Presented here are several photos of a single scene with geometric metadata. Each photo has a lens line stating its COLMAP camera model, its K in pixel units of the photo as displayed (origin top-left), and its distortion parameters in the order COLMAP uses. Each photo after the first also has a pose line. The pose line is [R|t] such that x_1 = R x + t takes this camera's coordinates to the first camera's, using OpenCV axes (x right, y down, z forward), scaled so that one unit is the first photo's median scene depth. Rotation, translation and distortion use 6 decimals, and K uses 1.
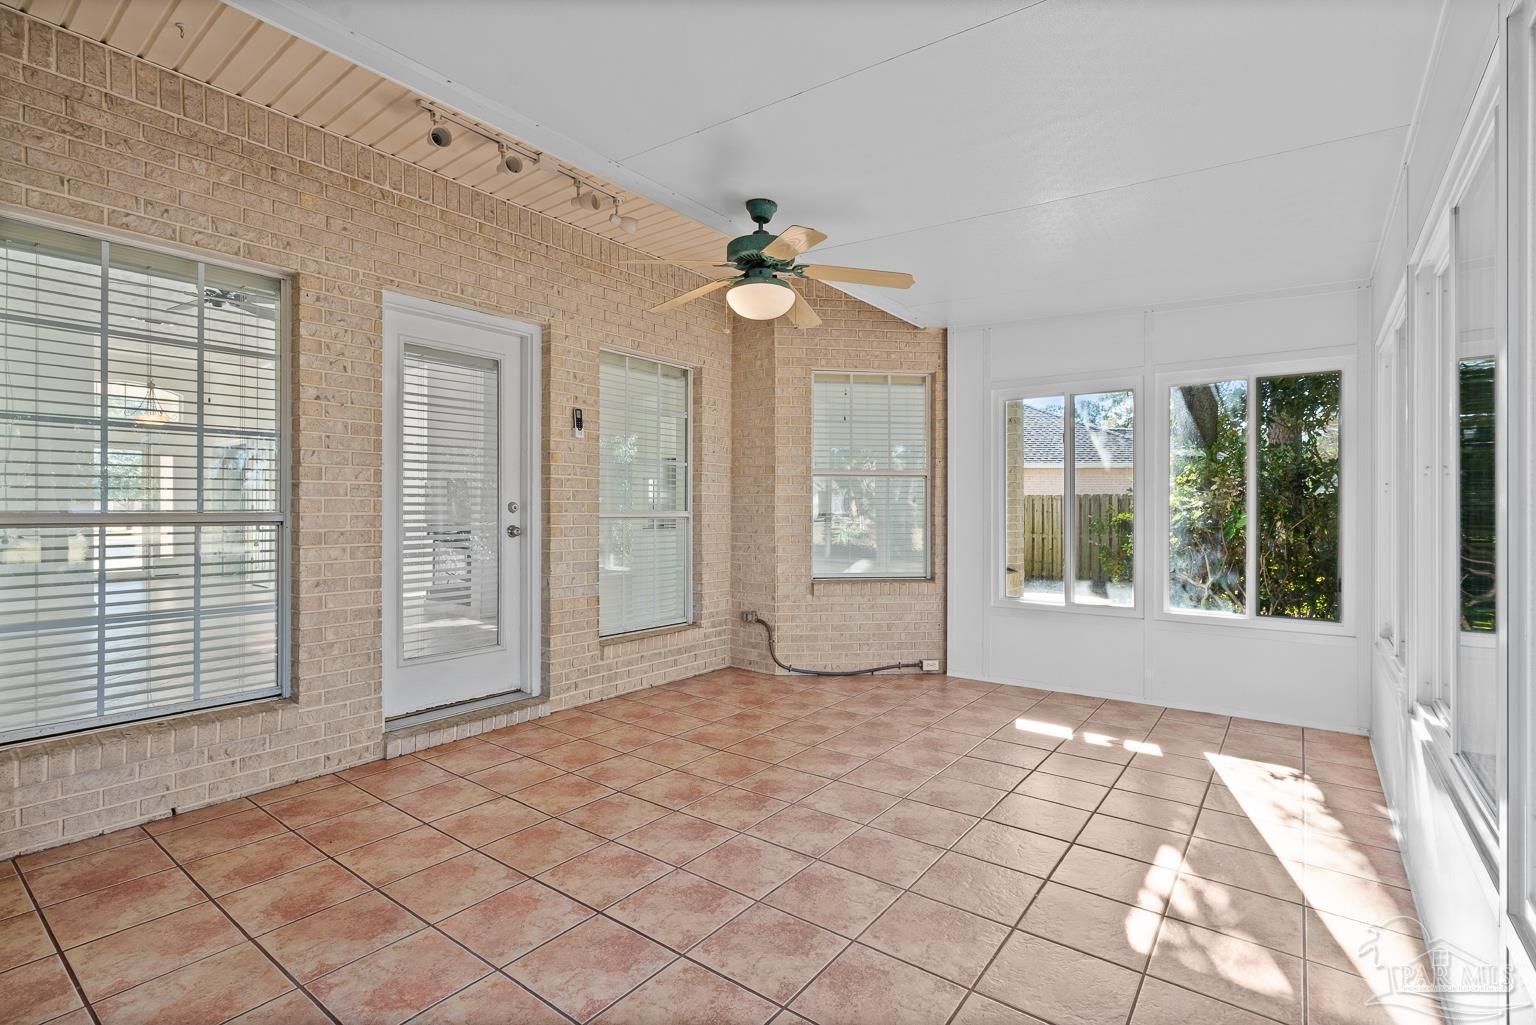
lens RADIAL K [[724.1, 0, 756.9], [0, 724.1, 512.0], [0, 0, 1]] dist [-0.003631, 0.001386]
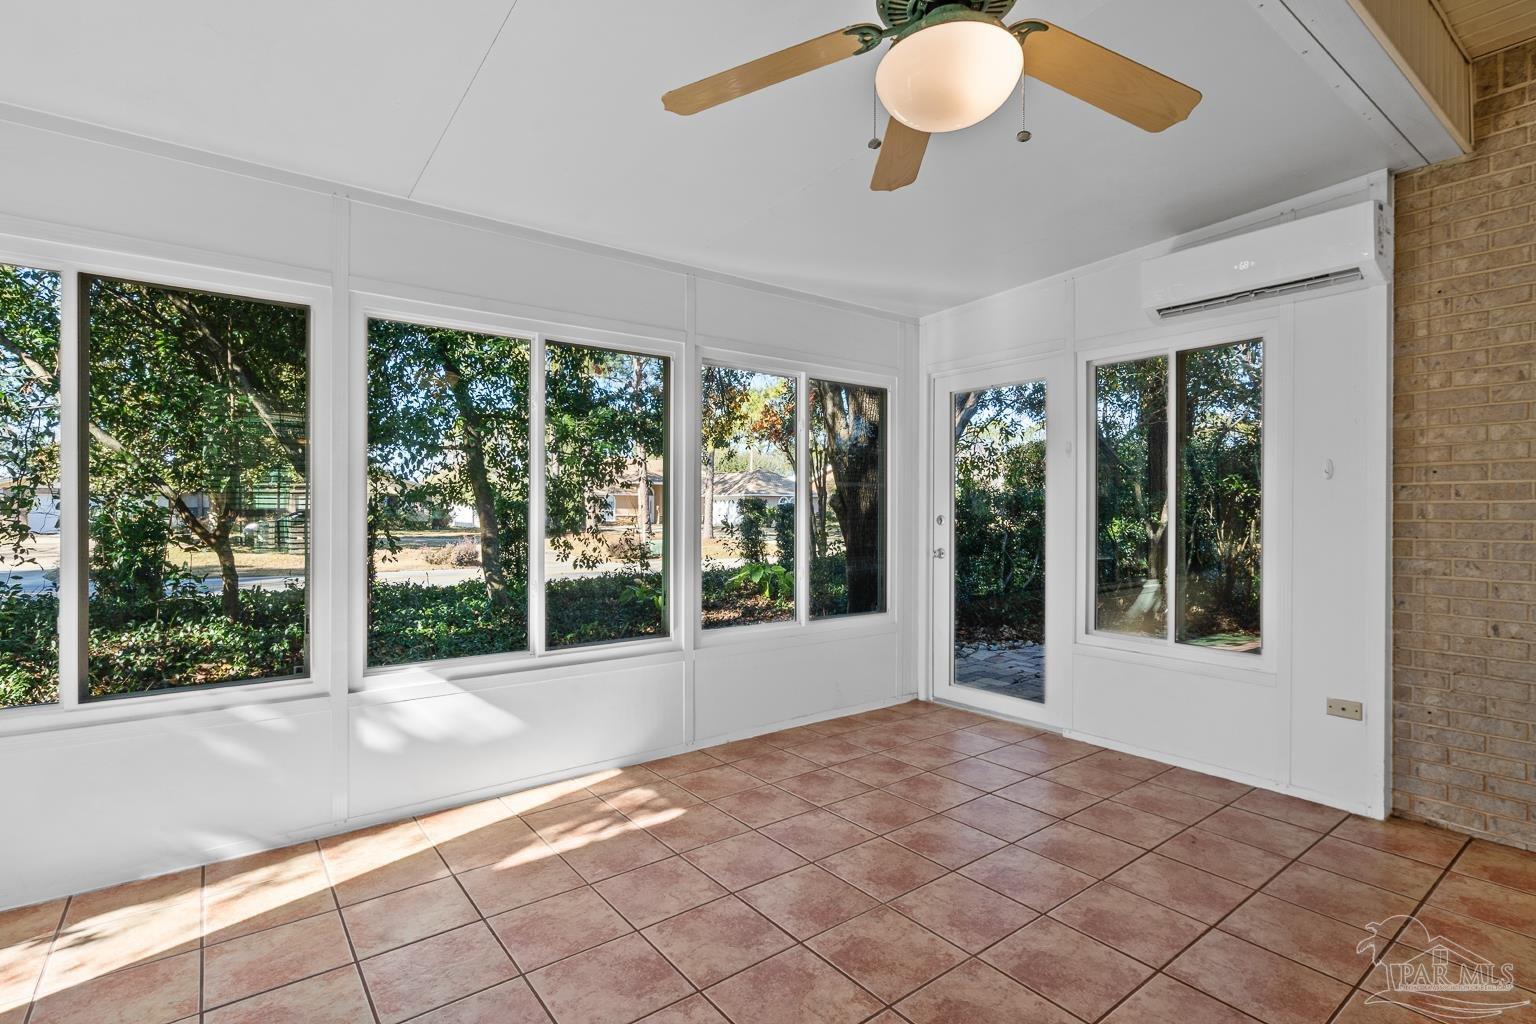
lens RADIAL K [[724.1, 0, 756.9], [0, 724.1, 511.5], [0, 0, 1]] dist [-0.003631, 0.001386]
pose [[-0.963549, -0.010634, 0.267321, -0.000382], [-0.006677, 0.999854, 0.015706, -0.019970], [-0.267450, 0.013349, -0.963479, 1.924067]]
